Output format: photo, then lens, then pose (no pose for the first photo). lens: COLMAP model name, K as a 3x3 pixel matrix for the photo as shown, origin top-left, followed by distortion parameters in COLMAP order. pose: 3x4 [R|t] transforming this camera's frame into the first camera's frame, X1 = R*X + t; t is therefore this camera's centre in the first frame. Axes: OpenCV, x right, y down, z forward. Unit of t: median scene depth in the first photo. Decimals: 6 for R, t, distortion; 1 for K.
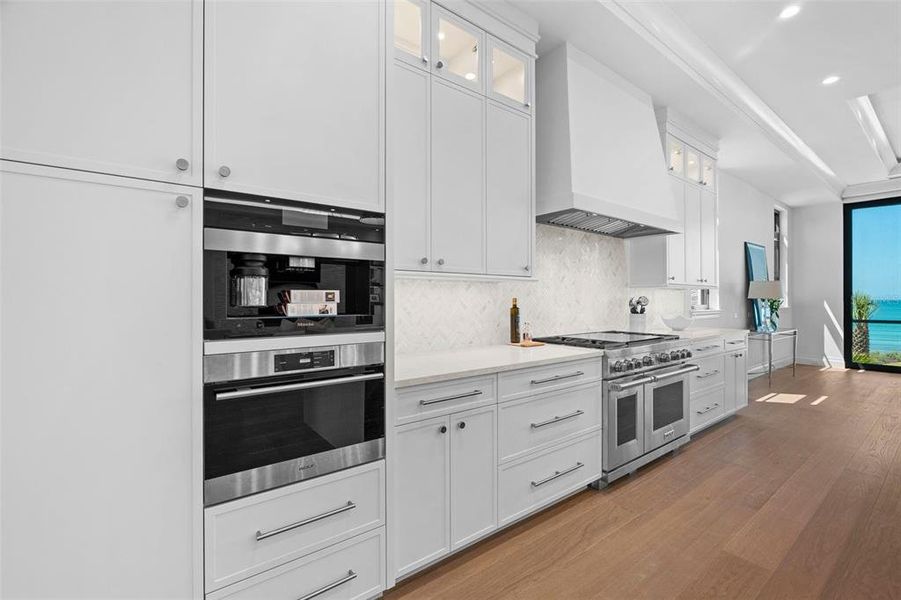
lens RADIAL K [[403.6, 0, 453.7], [0, 403.6, 300.1], [0, 0, 1]] dist [-0.003629, 0.000312]
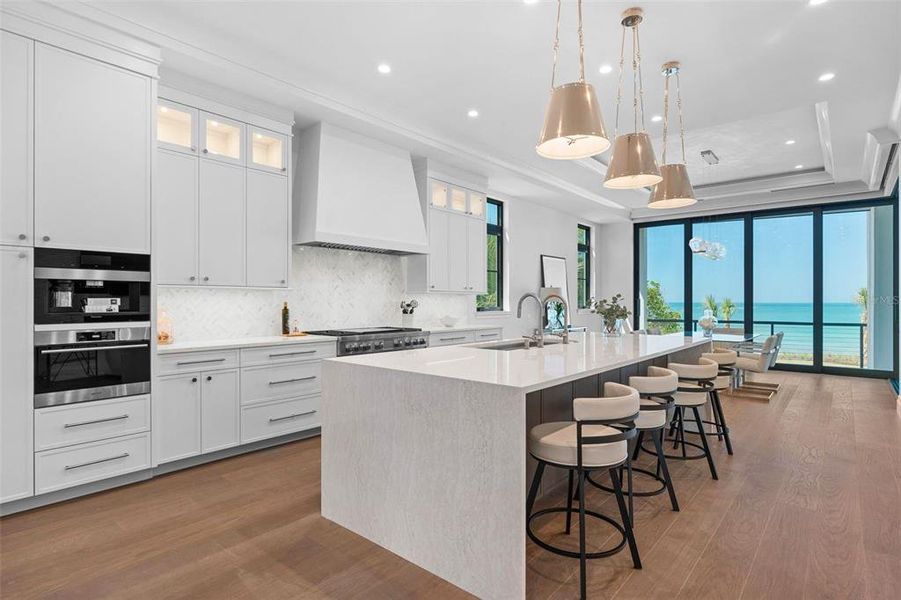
lens RADIAL K [[471.9, 0, 449.1], [0, 471.9, 302.1], [0, 0, 1]] dist [0.003111, 0.003002]
pose [[0.980262, 0.001094, 0.197701, 0.687555], [-0.000816, 0.999999, -0.001489, -0.004593], [-0.197702, 0.001298, 0.980261, -1.261924]]
